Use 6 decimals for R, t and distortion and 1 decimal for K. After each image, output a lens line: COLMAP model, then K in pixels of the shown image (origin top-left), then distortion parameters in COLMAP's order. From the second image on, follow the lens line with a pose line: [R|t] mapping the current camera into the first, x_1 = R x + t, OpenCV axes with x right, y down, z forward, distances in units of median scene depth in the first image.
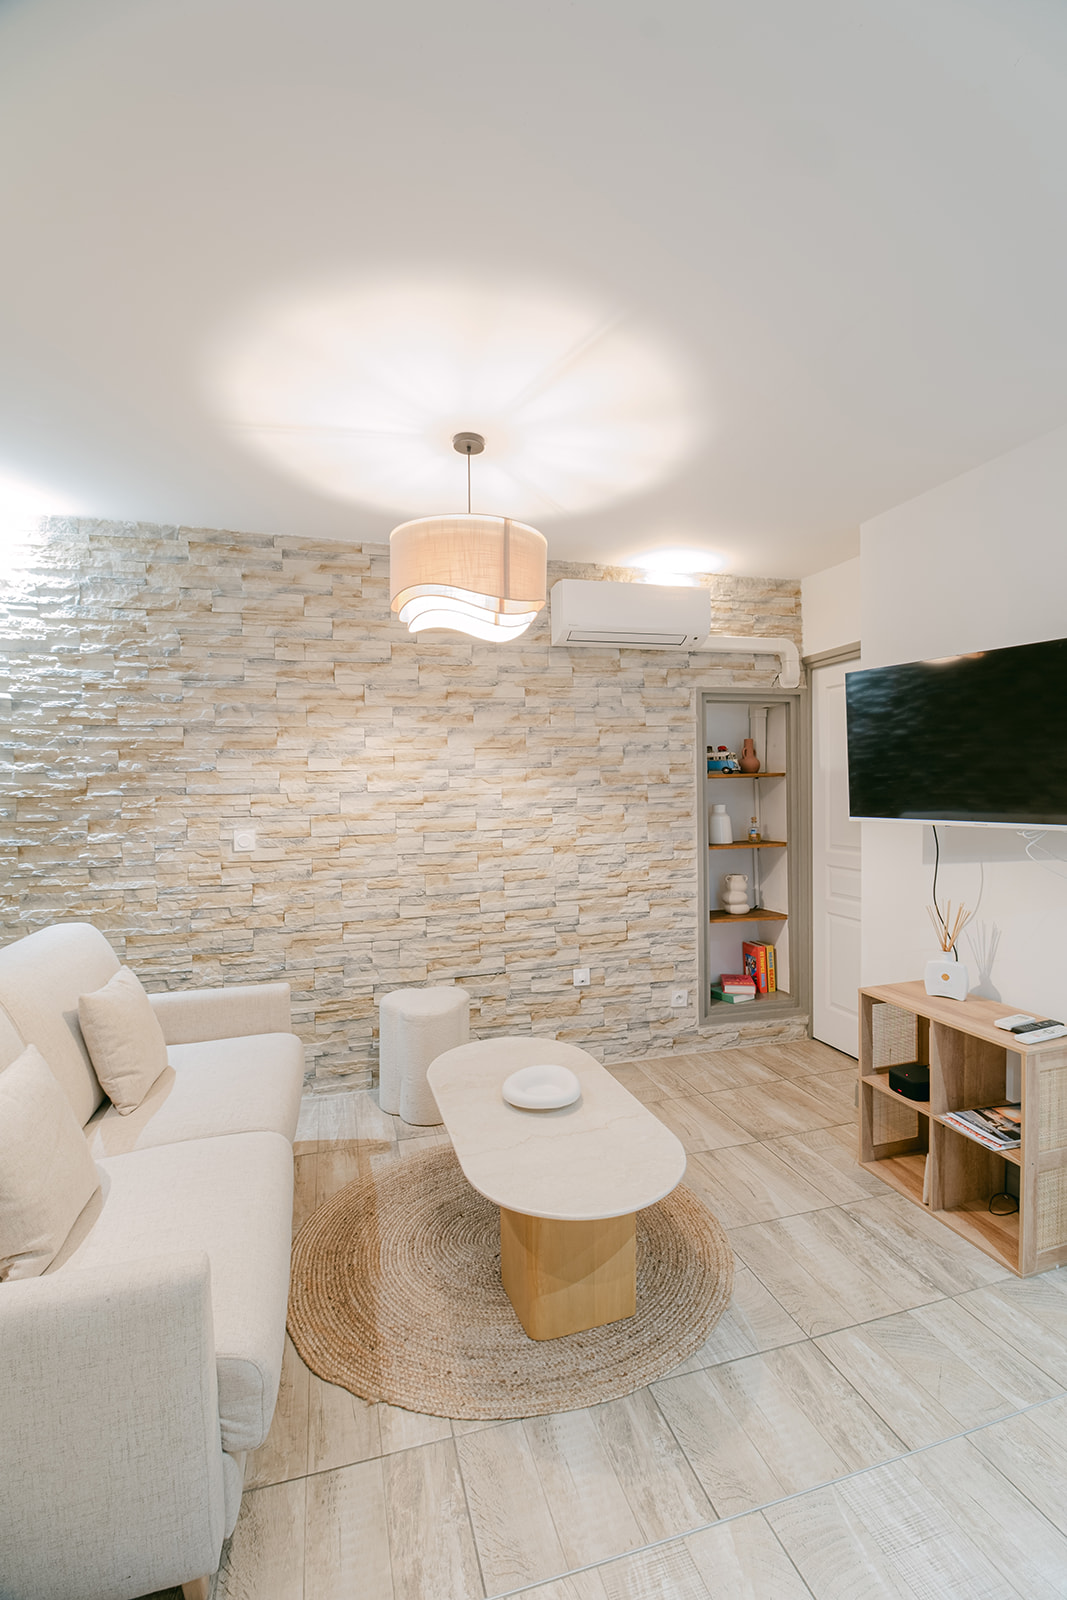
lens RADIAL K [[688.2, 0, 536.8], [0, 688.2, 805.0], [0, 0, 1]] dist [-0.010195, -0.001103]
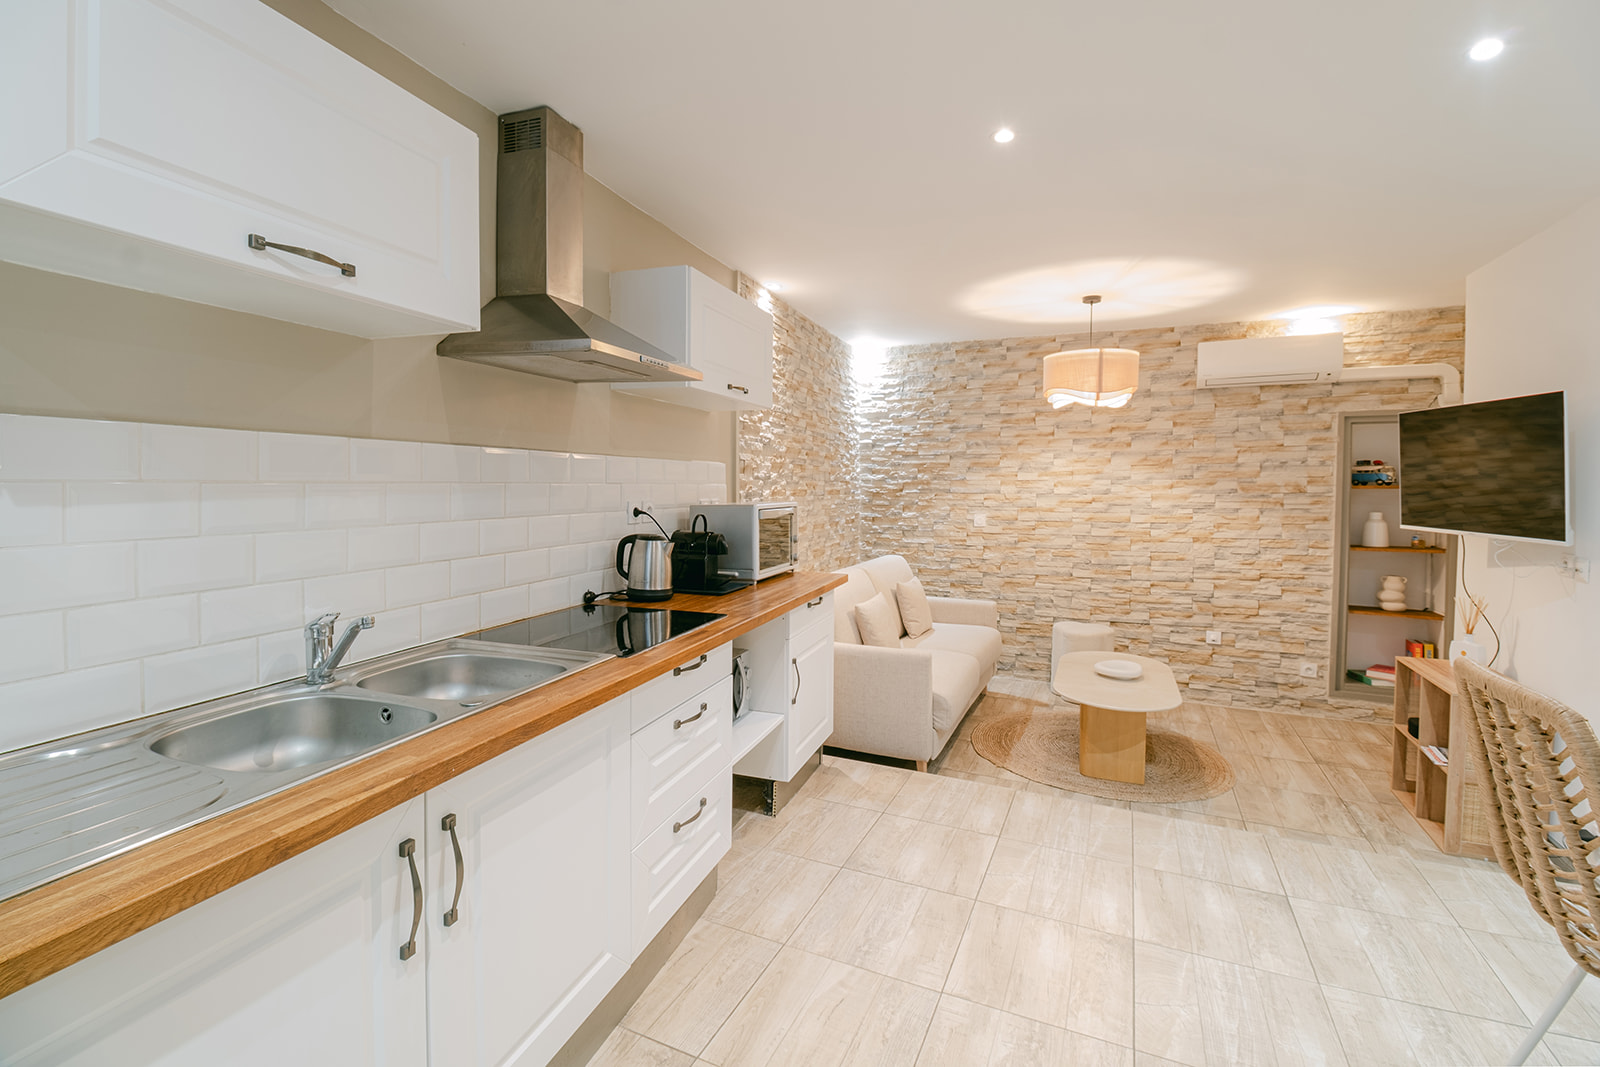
lens RADIAL K [[688.2, 0, 821.3], [0, 688.2, 495.0], [0, 0, 1]] dist [-0.010195, -0.001103]
pose [[0.764612, 0.027828, -0.643890, 0.365800], [-0.029601, 0.999529, 0.008047, -0.013728], [0.643811, 0.012907, 0.765076, -0.555124]]
